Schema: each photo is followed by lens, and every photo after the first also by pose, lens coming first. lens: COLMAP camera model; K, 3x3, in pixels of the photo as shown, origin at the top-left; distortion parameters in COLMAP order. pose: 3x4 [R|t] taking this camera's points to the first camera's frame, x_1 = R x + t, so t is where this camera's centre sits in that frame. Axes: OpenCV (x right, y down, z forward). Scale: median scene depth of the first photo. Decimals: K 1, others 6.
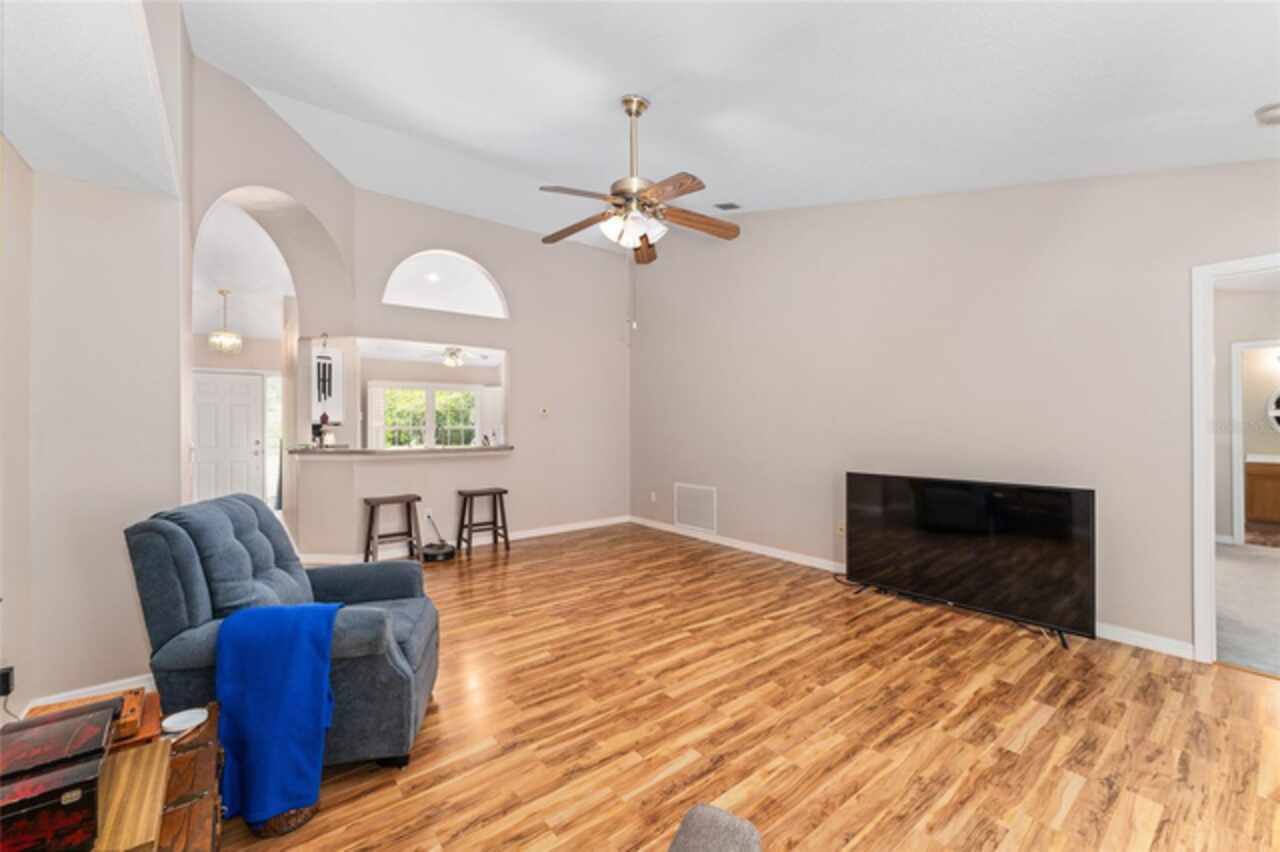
lens RADIAL K [[512.0, 0, 636.3], [0, 512.0, 426.6], [0, 0, 1]] dist [-0.001884, -0.000105]
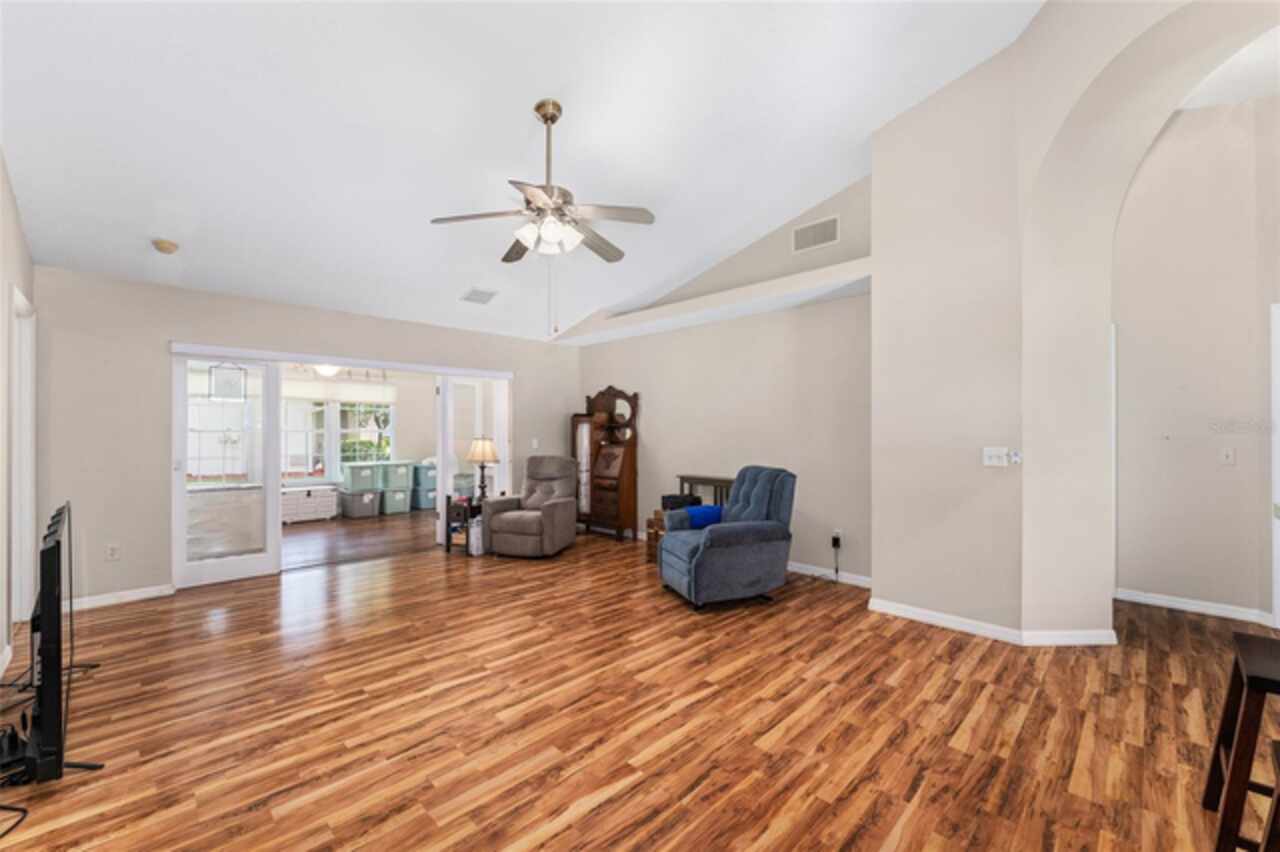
lens RADIAL K [[512.0, 0, 636.3], [0, 512.0, 426.6], [0, 0, 1]] dist [-0.001884, -0.000105]
pose [[-0.993396, 0.003045, -0.114698, -0.056771], [0.003215, 0.999994, -0.001290, -0.010588], [0.114693, -0.001650, -0.993400, 2.012935]]
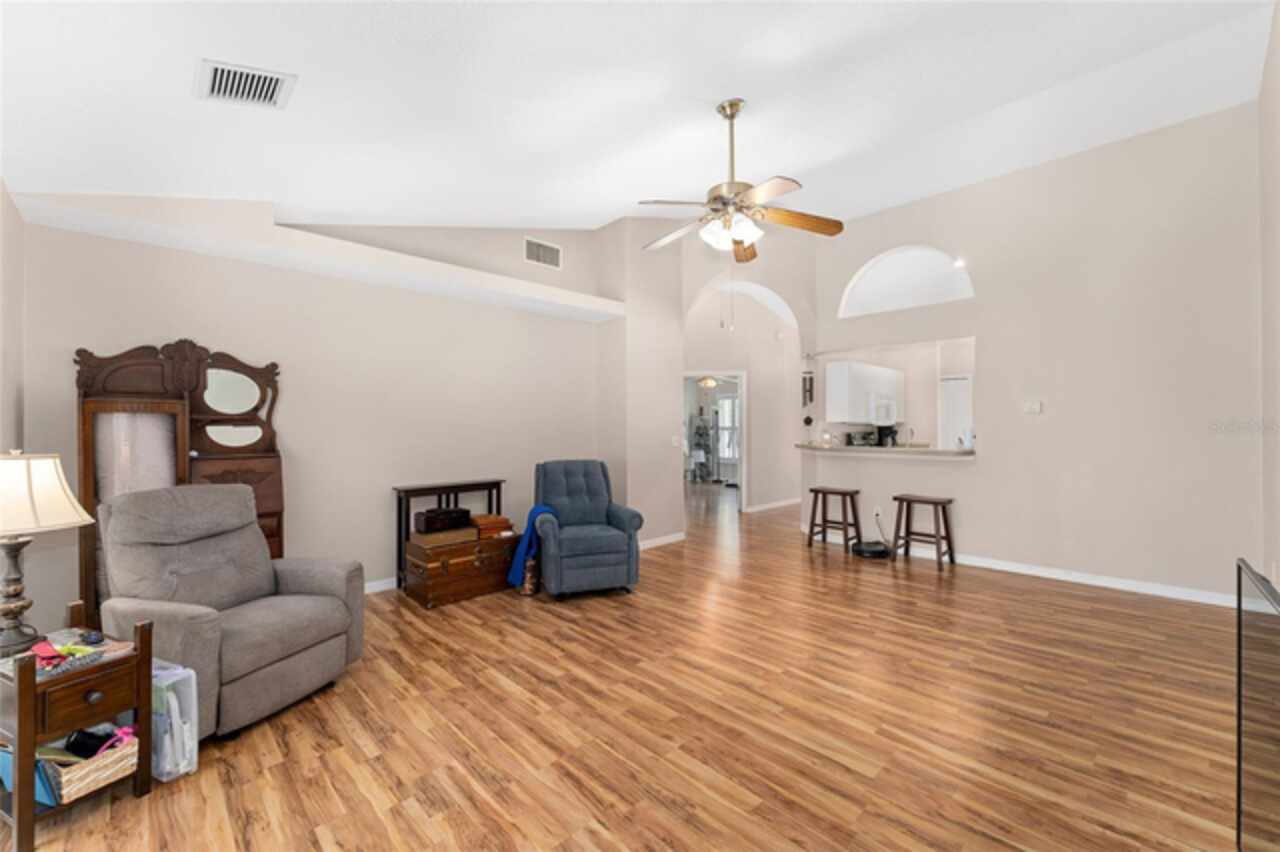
lens RADIAL K [[512.0, 0, 636.3], [0, 512.0, 426.6], [0, 0, 1]] dist [-0.001884, -0.000105]
pose [[0.103812, 0.004733, -0.994586, 0.976844], [-0.000766, 0.999989, 0.004679, -0.009984], [0.994597, 0.000276, 0.103815, 0.706745]]
